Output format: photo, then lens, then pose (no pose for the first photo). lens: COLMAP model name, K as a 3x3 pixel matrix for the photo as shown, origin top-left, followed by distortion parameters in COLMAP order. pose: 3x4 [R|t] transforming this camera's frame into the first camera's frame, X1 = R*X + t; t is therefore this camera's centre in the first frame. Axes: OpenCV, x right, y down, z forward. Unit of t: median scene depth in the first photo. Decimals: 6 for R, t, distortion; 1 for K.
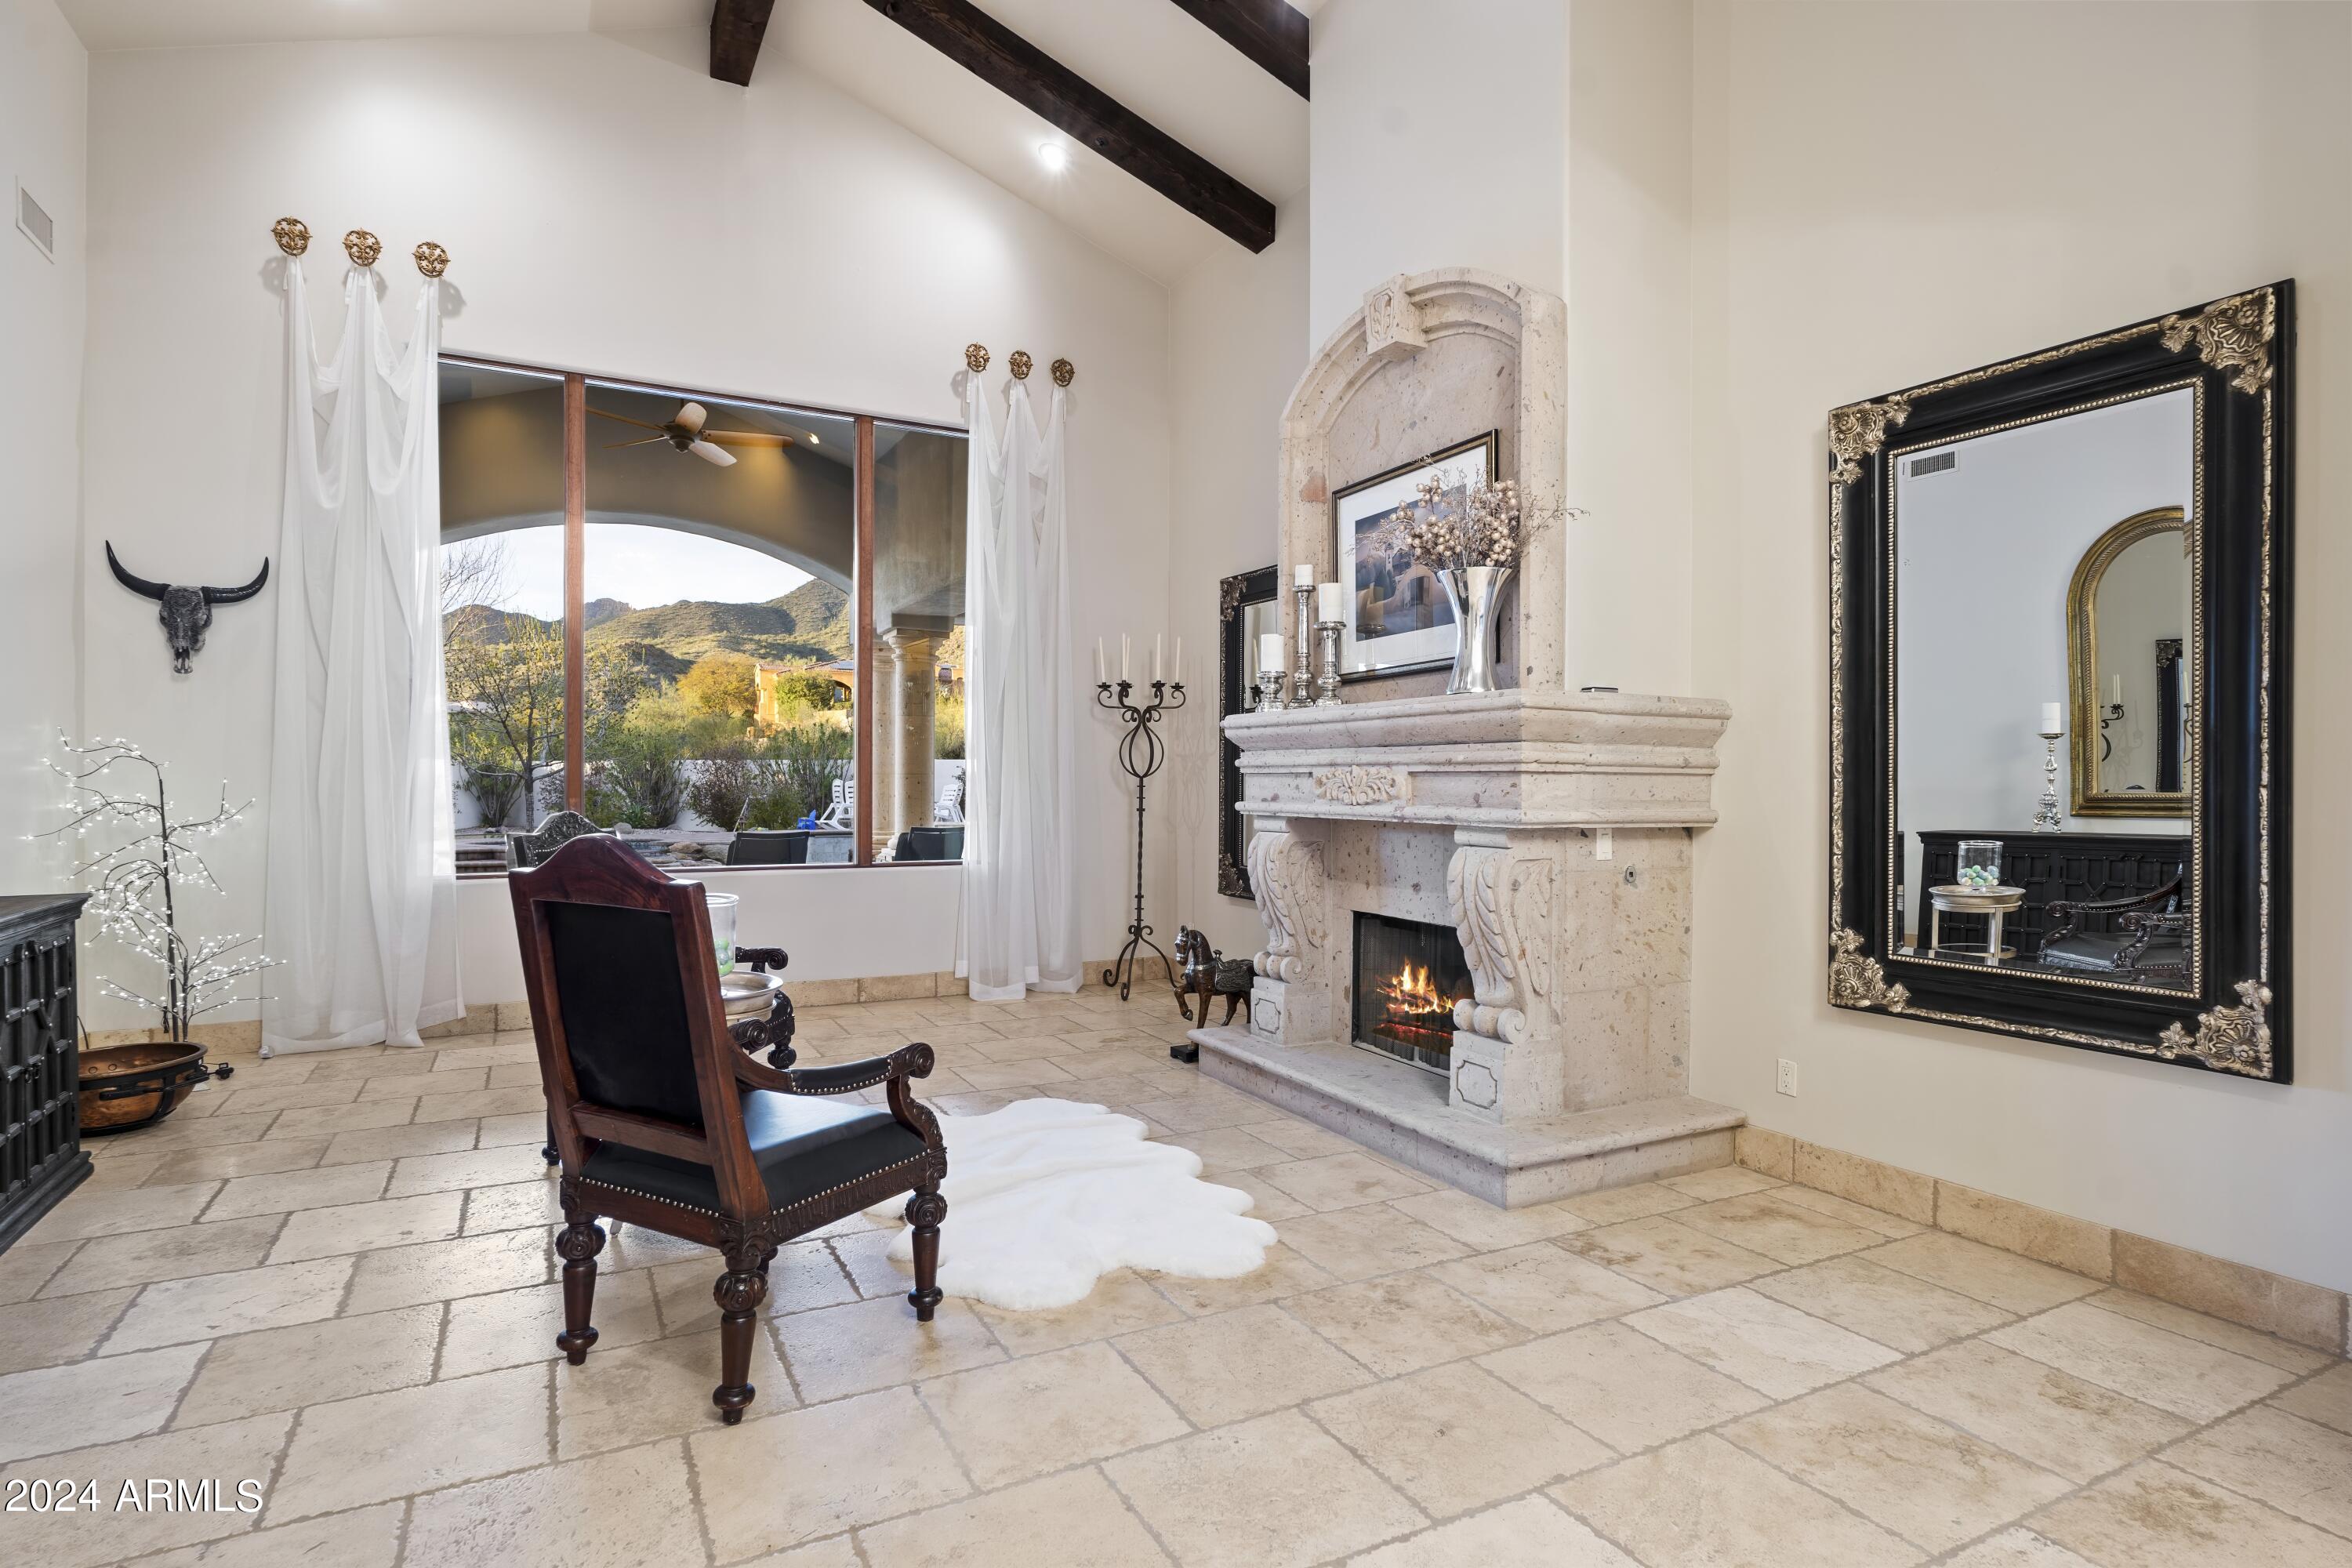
lens RADIAL K [[1217.5, 0, 1192.1], [0, 1217.5, 790.1], [0, 0, 1]] dist [-0.003033, -0.000182]
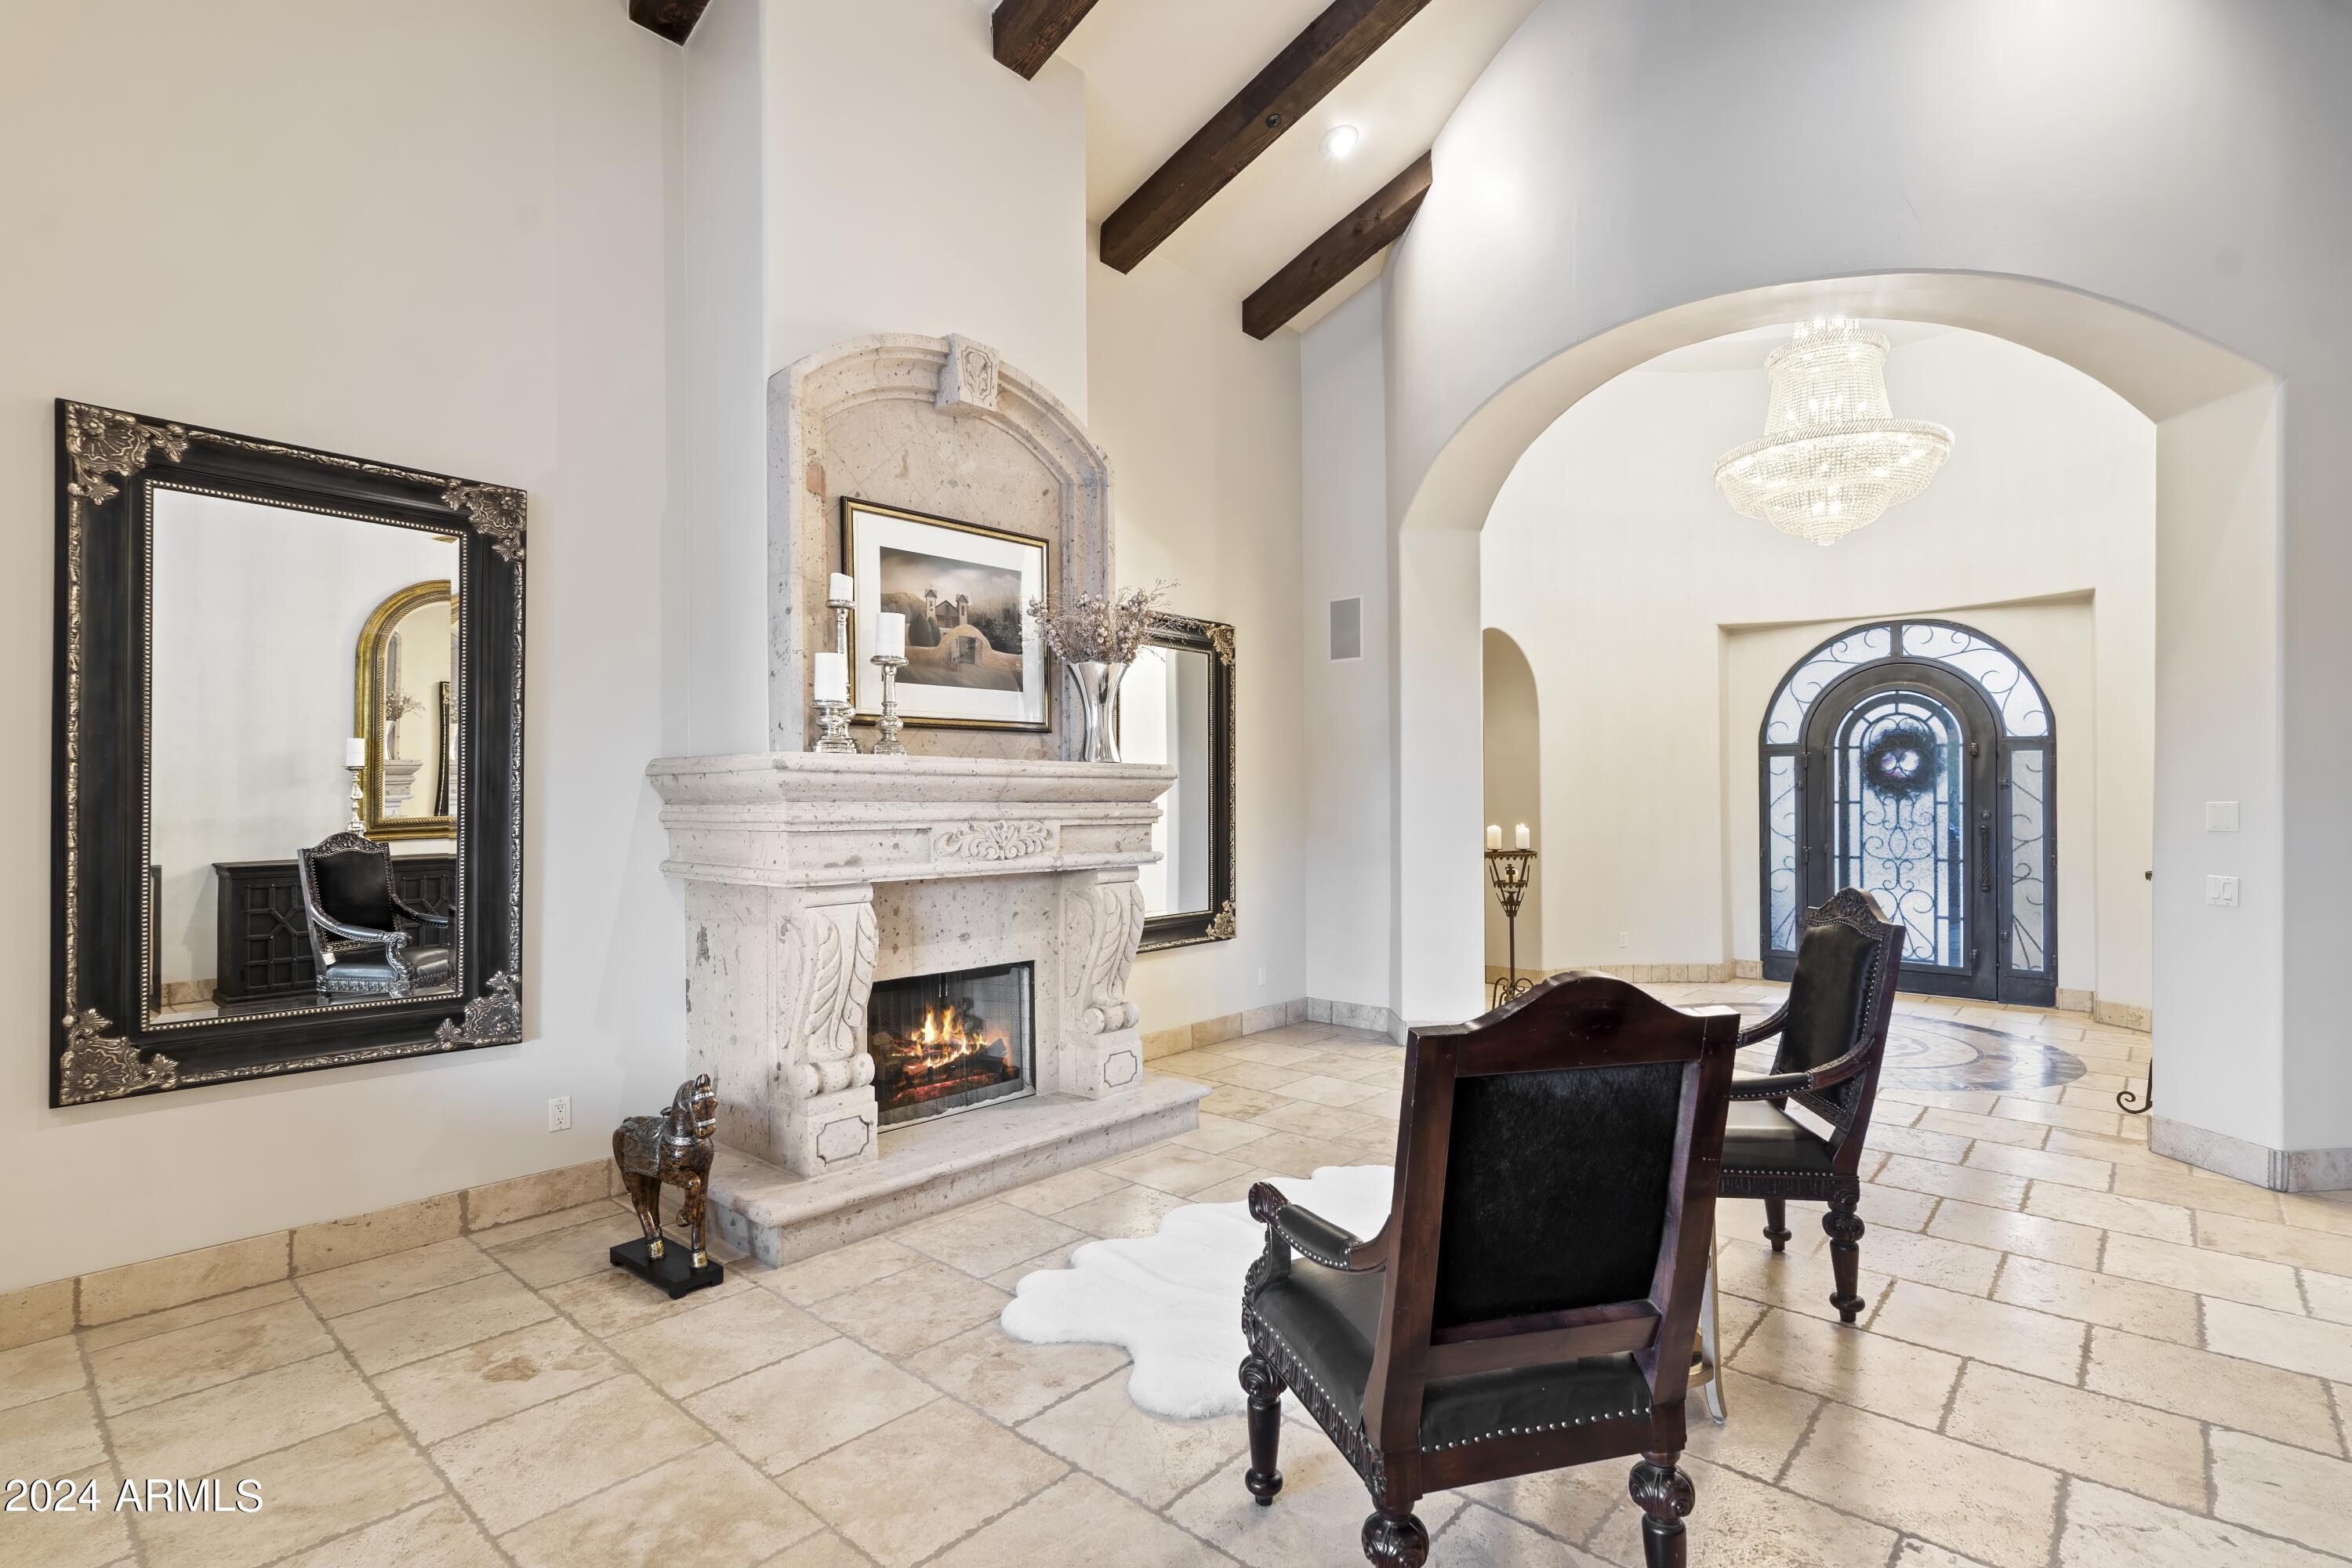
lens RADIAL K [[1098.7, 0, 1177.1], [0, 1098.7, 791.9], [0, 0, 1]] dist [-0.006881, 0.001087]
pose [[-0.339308, -0.000883, 0.940675, -0.865876], [0.002606, 0.999995, 0.001878, -0.050721], [-0.940672, 0.003089, -0.339304, 1.320739]]
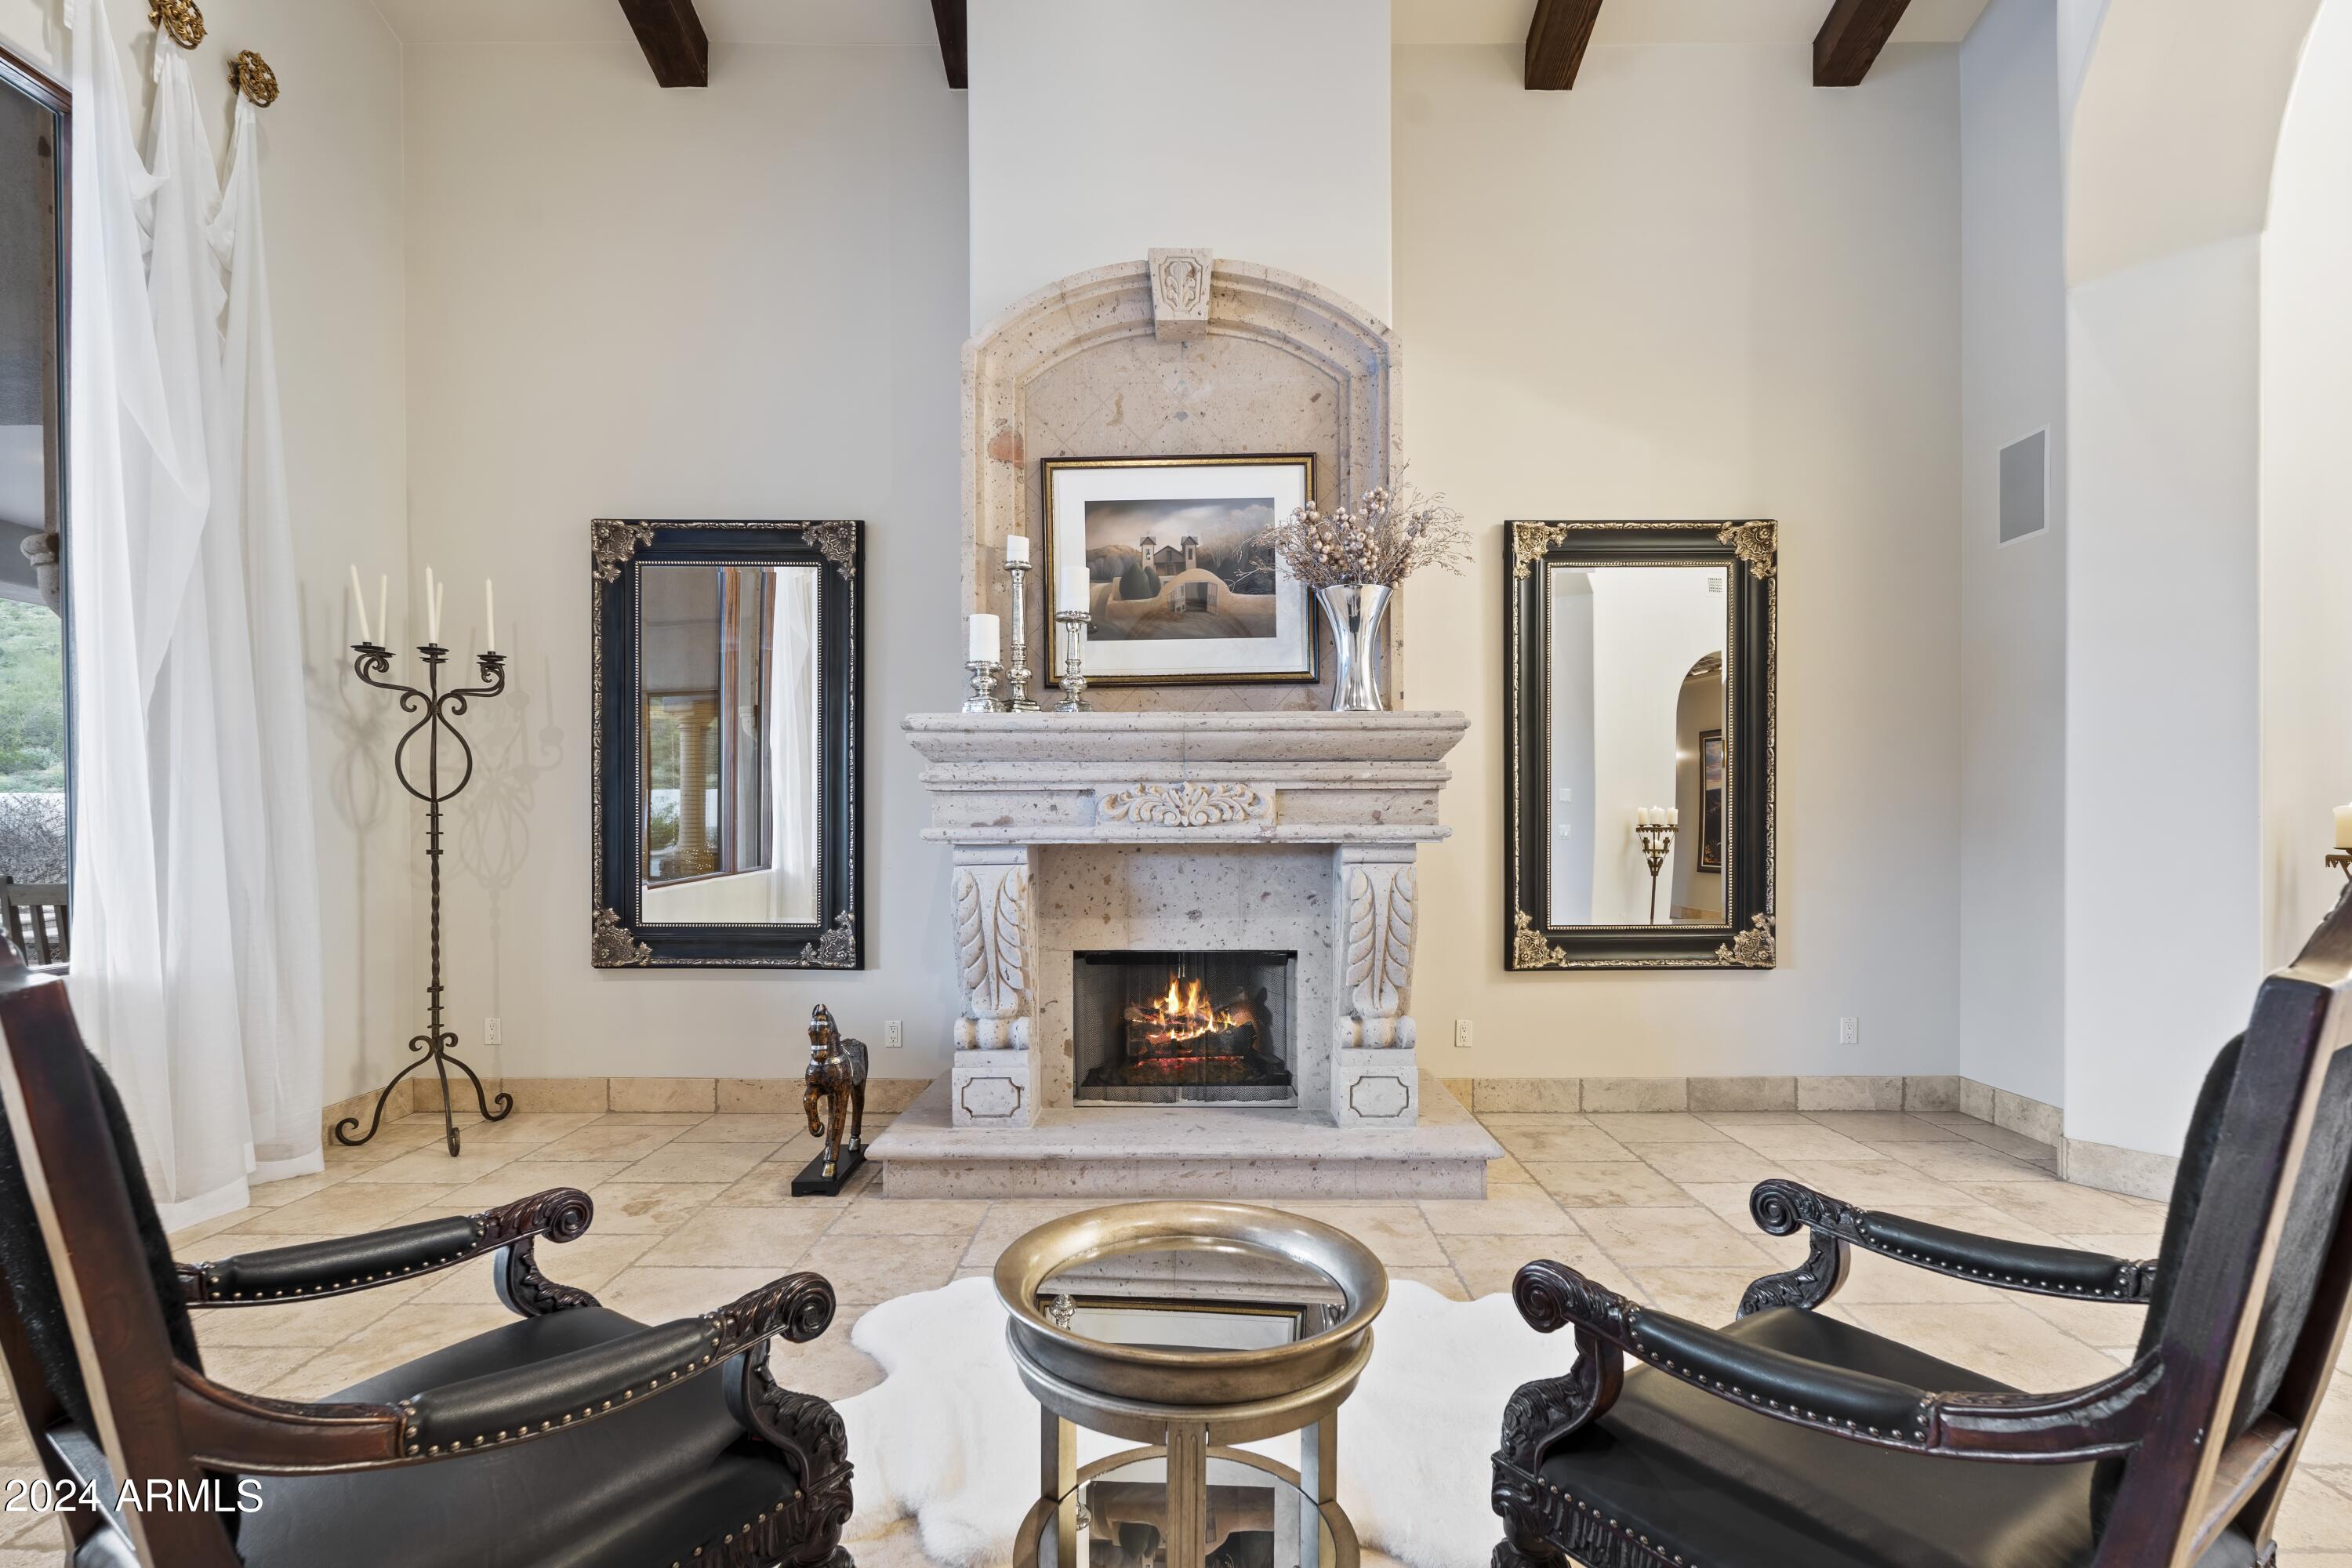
lens RADIAL K [[1045.3, 0, 1194.2], [0, 1045.3, 834.0], [0, 0, 1]] dist [-0.005680, 0.000095]
pose [[0.475790, -0.016363, 0.879407, -0.600288], [0.011399, 0.999858, 0.012437, 0.009416], [-0.879485, 0.004107, 0.475909, 0.712567]]
